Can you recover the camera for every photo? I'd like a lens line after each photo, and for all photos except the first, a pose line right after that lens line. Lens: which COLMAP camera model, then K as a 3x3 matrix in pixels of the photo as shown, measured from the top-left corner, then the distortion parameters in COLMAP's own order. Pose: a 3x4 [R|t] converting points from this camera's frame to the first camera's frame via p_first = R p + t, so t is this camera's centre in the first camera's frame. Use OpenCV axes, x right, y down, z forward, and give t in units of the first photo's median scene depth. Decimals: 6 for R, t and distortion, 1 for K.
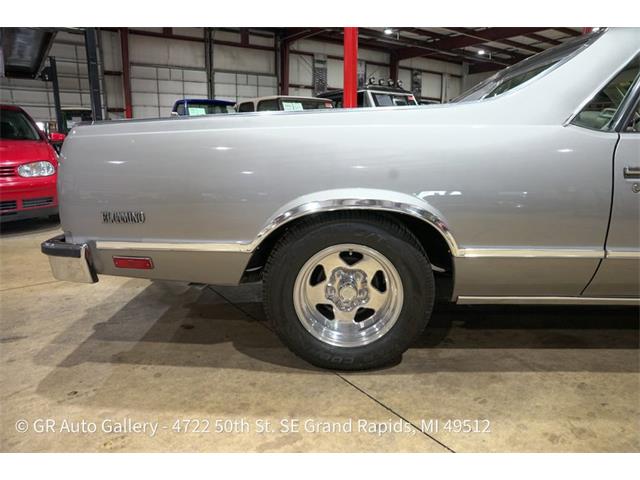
lens RADIAL K [[438.0, 0, 320.7], [0, 438.0, 240.1], [0, 0, 1]] dist [-0.132117, 0.095335]
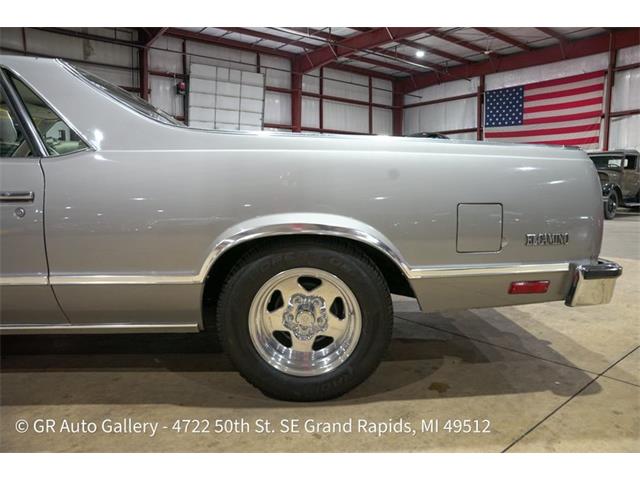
lens RADIAL K [[438.0, 0, 322.8], [0, 438.0, 237.1], [0, 0, 1]] dist [-0.132117, 0.095335]
pose [[-0.998958, 0.009331, -0.044674, 0.011669], [-0.006151, 0.942412, 0.334397, -0.072013], [0.045222, 0.334324, -0.941373, 0.341642]]
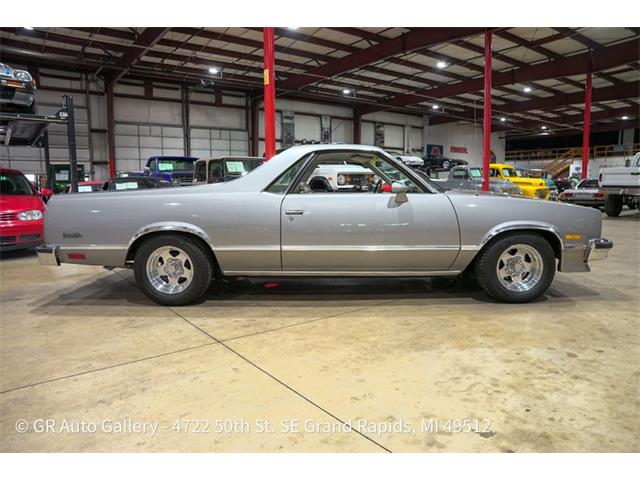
lens RADIAL K [[438.0, 0, 320.9], [0, 438.0, 238.9], [0, 0, 1]] dist [-0.132117, 0.095335]
pose [[0.999624, -0.011792, 0.024775, 0.094411], [0.014316, 0.994443, -0.104295, 0.025618], [-0.023407, 0.104611, 0.994238, -0.148783]]
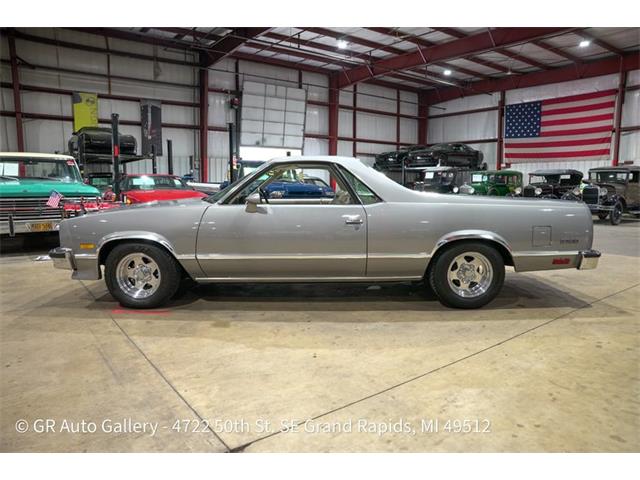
lens RADIAL K [[438.0, 0, 322.5], [0, 438.0, 239.3], [0, 0, 1]] dist [-0.132117, 0.095335]
pose [[-0.999786, 0.000711, -0.020689, 0.113144], [-0.006370, 0.940345, 0.340163, -0.127644], [0.019697, 0.340222, -0.940139, 0.492908]]
